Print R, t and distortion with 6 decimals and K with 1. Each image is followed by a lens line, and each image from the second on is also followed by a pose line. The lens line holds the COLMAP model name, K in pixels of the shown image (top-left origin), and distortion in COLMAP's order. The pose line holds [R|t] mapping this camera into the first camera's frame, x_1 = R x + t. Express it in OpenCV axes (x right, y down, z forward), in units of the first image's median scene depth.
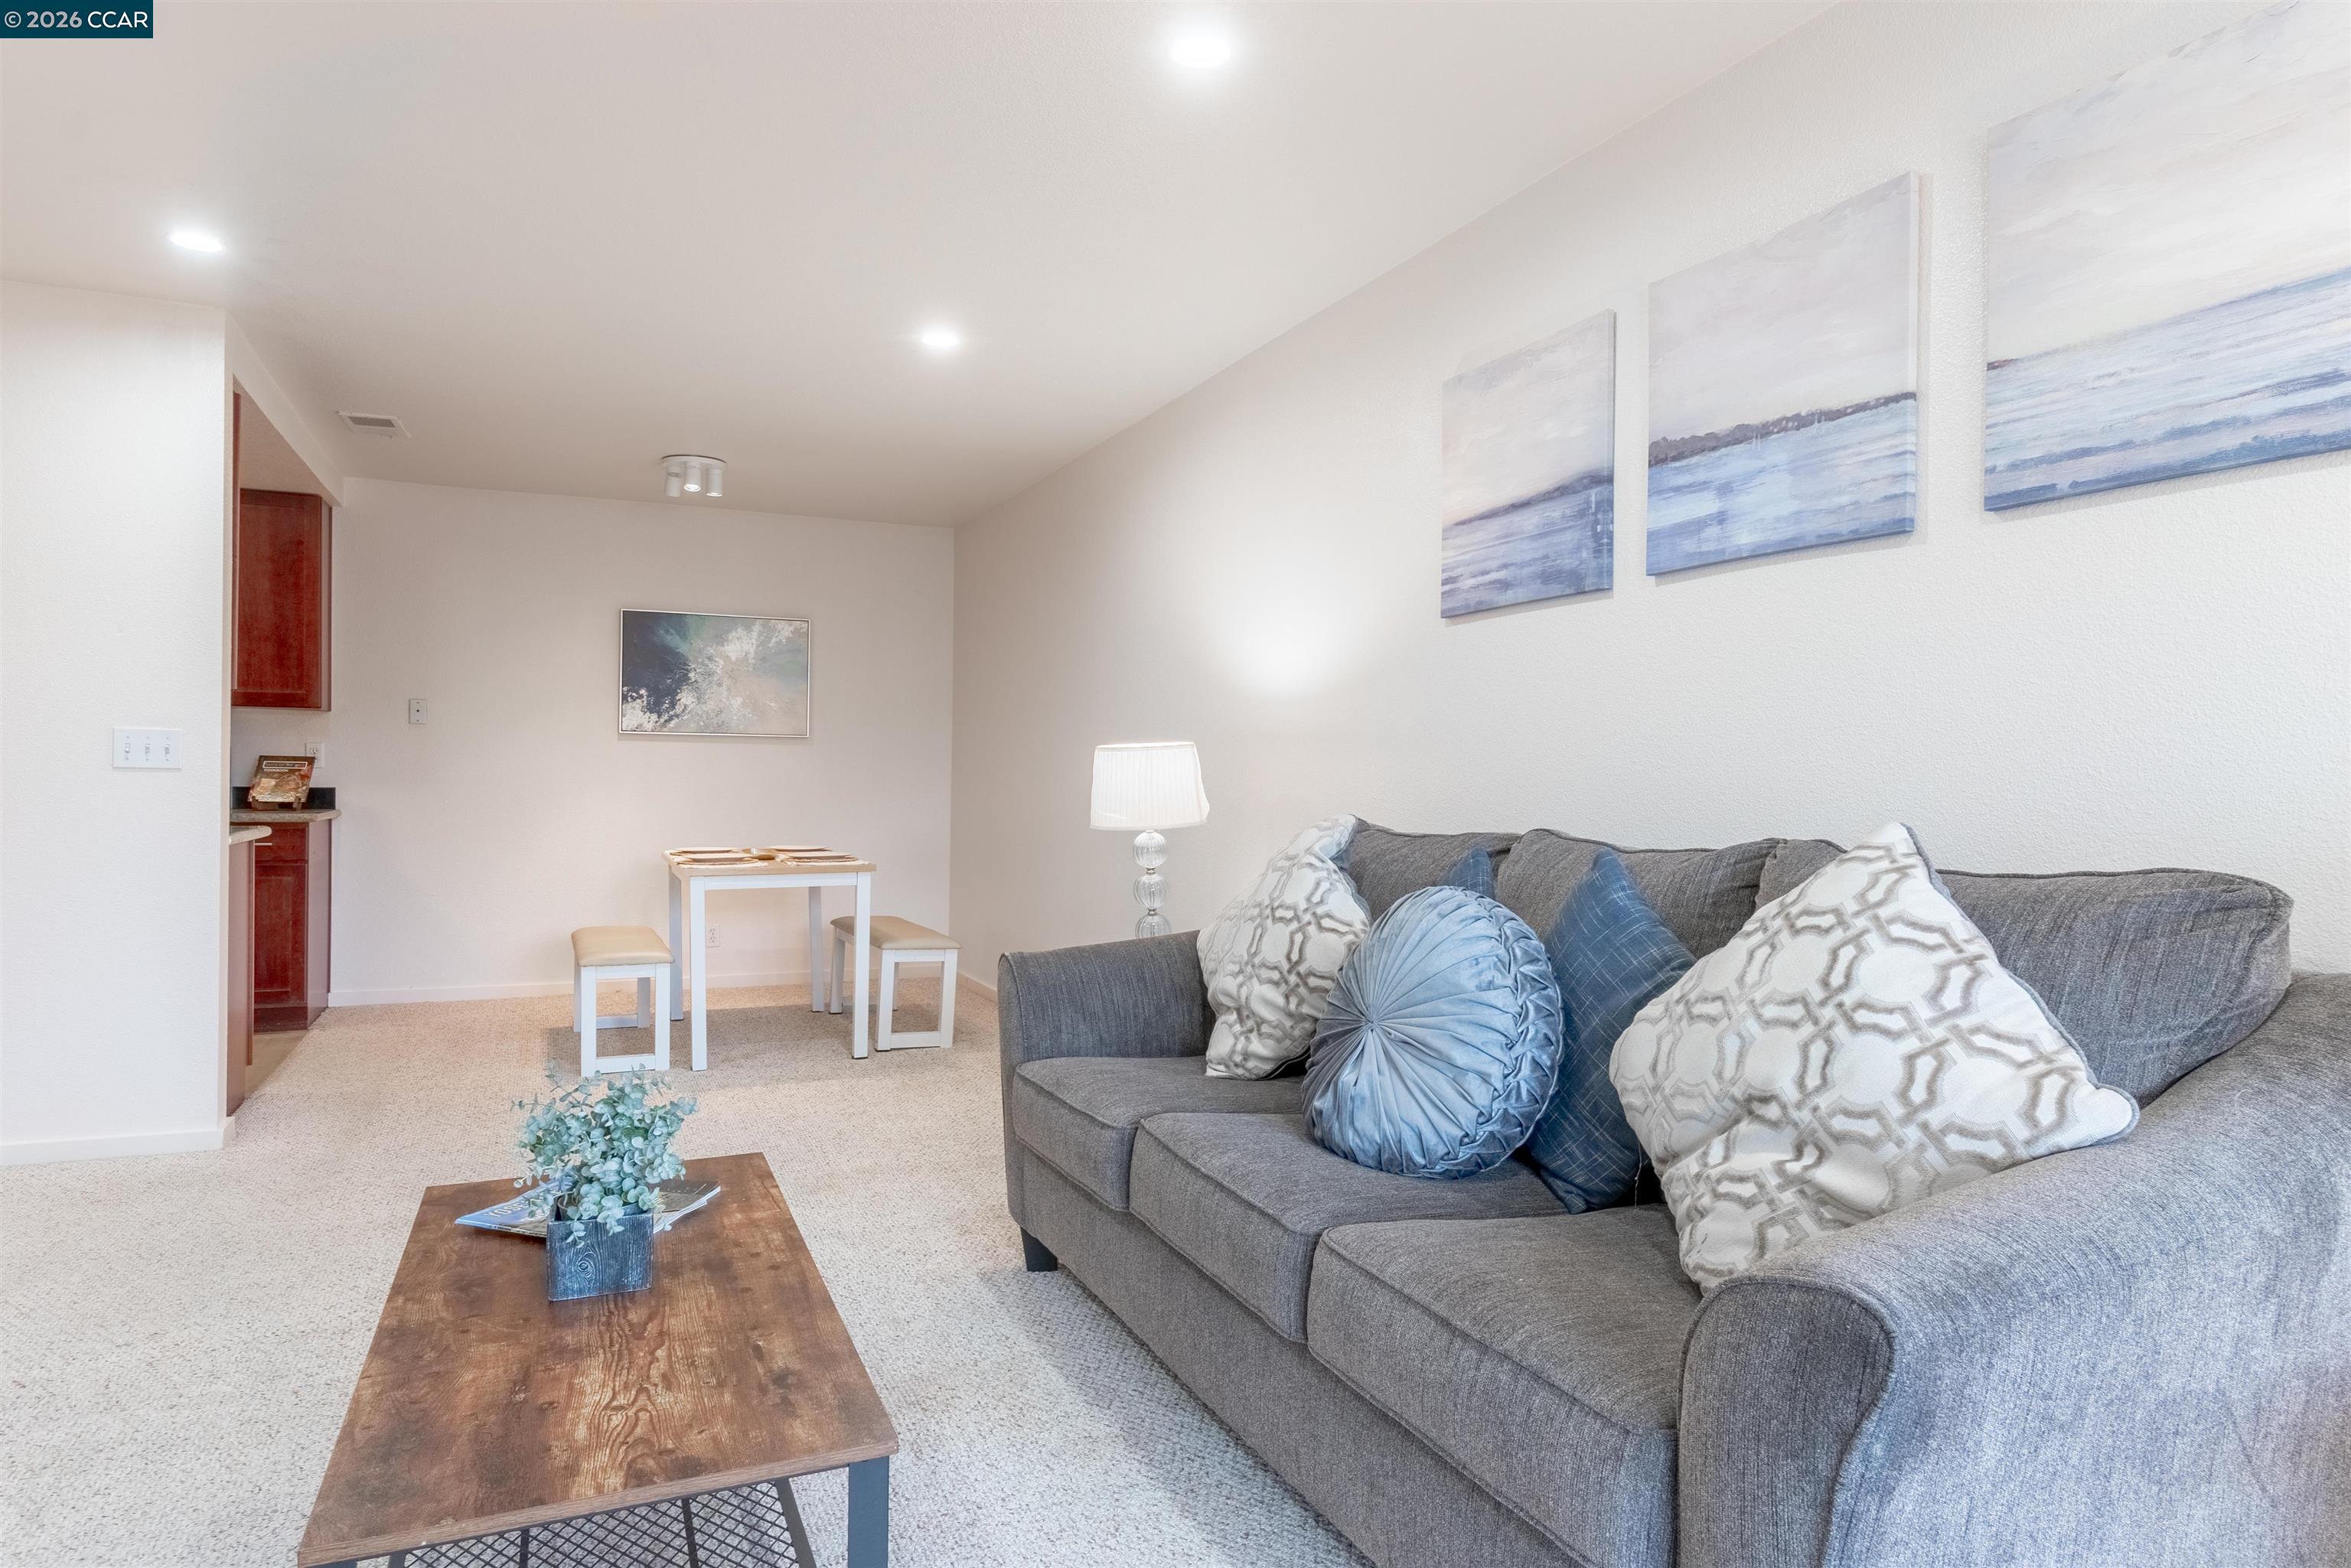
lens RADIAL K [[1371.2, 0, 1177.9], [0, 1371.2, 776.9], [0, 0, 1]] dist [0.004016, -0.002717]
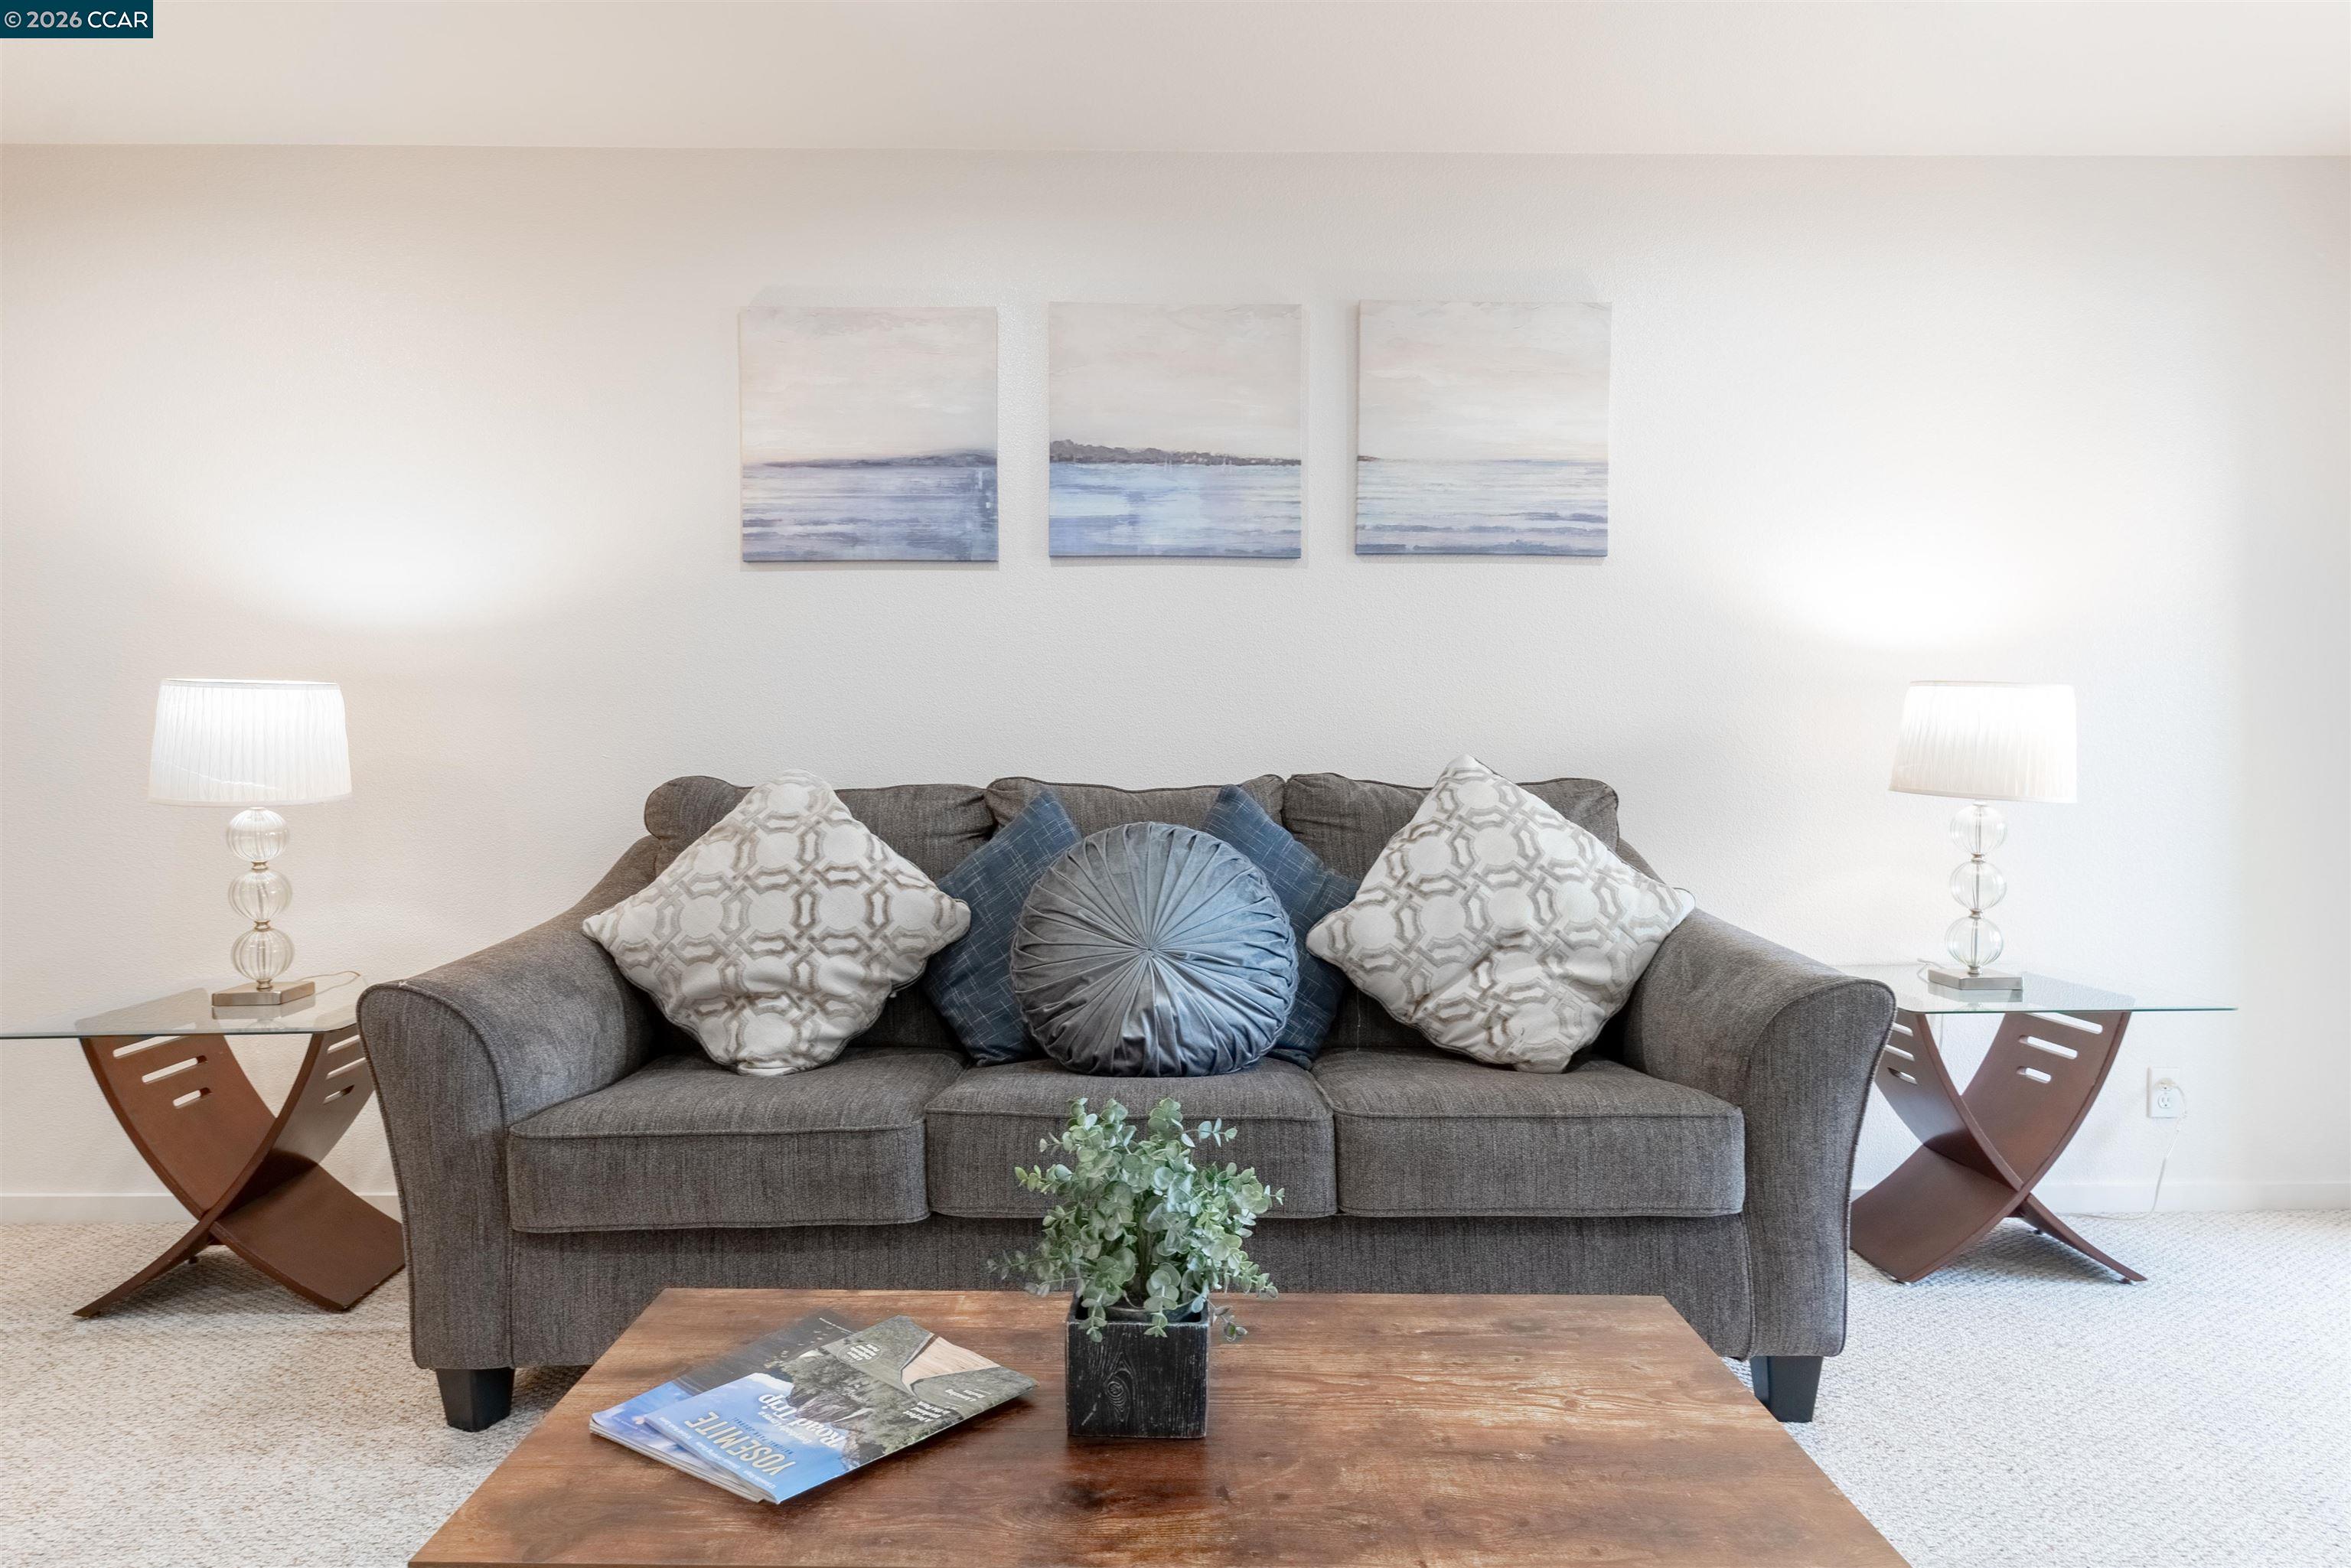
lens RADIAL K [[1336.2, 0, 1176.7], [0, 1336.2, 794.0], [0, 0, 1]] dist [0.005170, -0.000508]
pose [[0.408873, -0.025175, 0.912244, -0.625423], [0.003303, 0.999654, 0.026107, 0.023101], [-0.912585, -0.007662, 0.408815, 0.431526]]
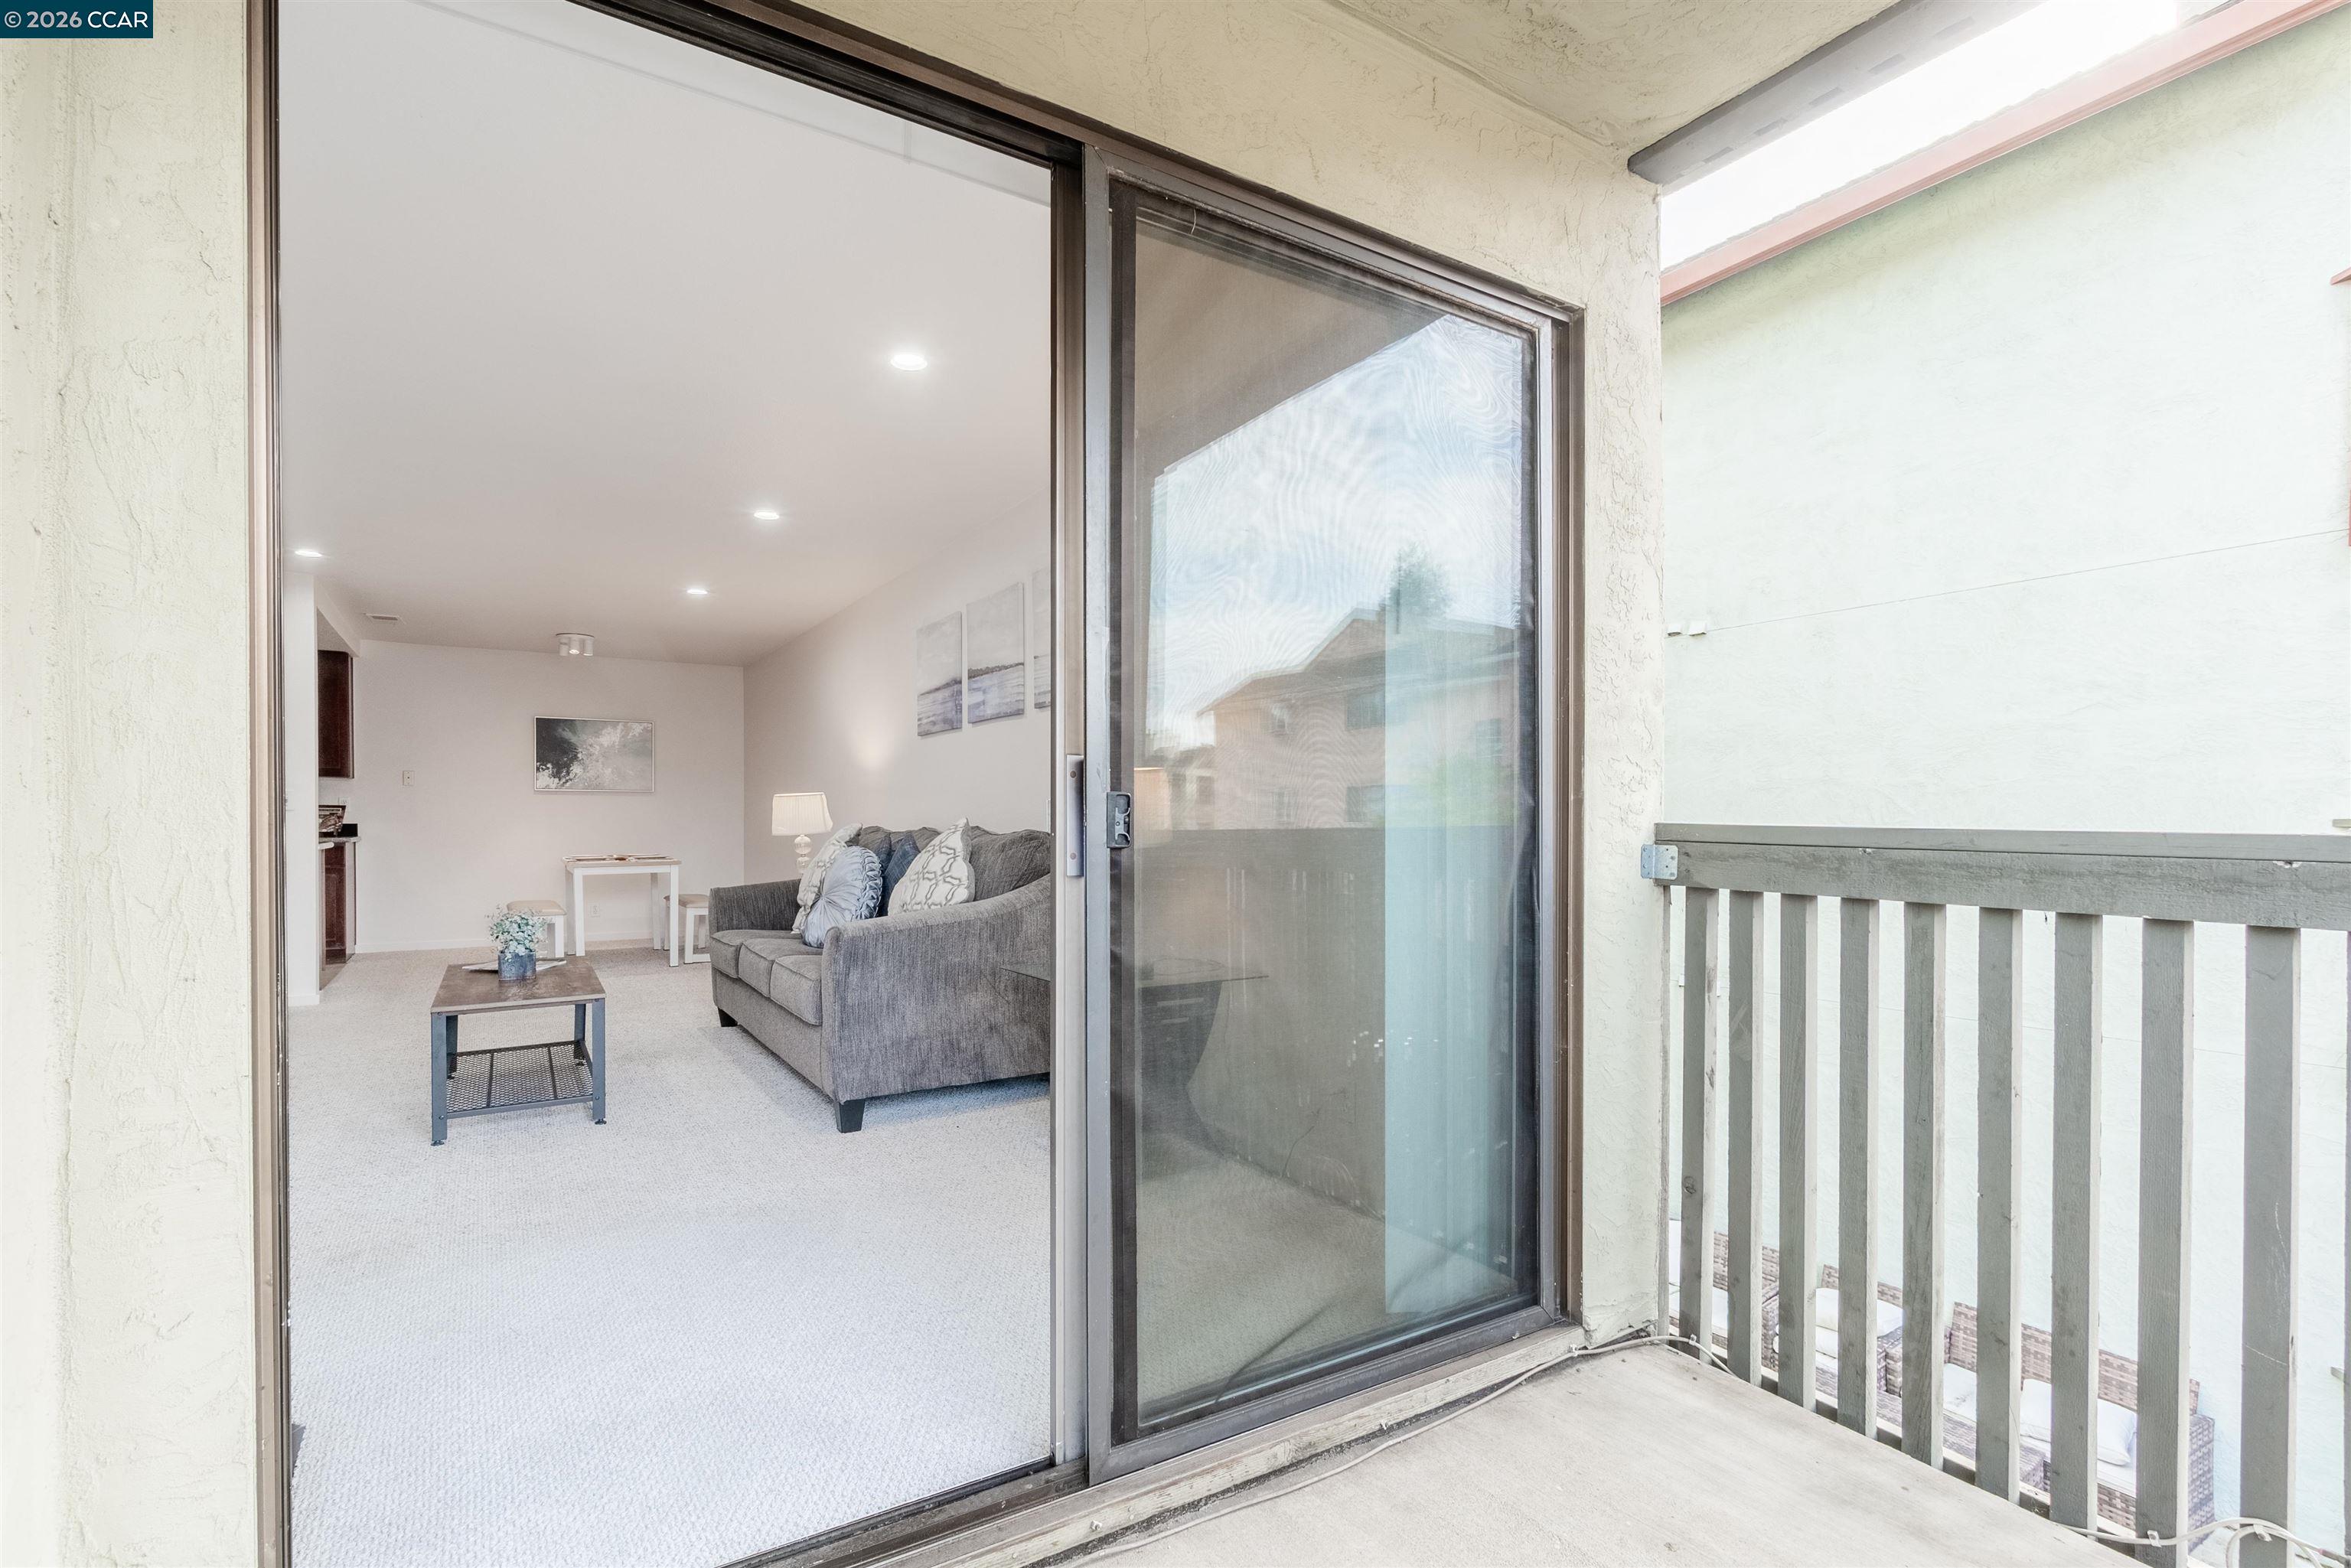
lens RADIAL K [[1034.9, 0, 1112.1], [0, 1034.9, 832.0], [0, 0, 1]] dist [-0.002866, -0.000106]
pose [[0.993485, -0.011582, 0.113371, 0.376418], [0.010148, 0.999861, 0.013217, 0.024710], [-0.113508, -0.011980, 0.993465, -0.846055]]
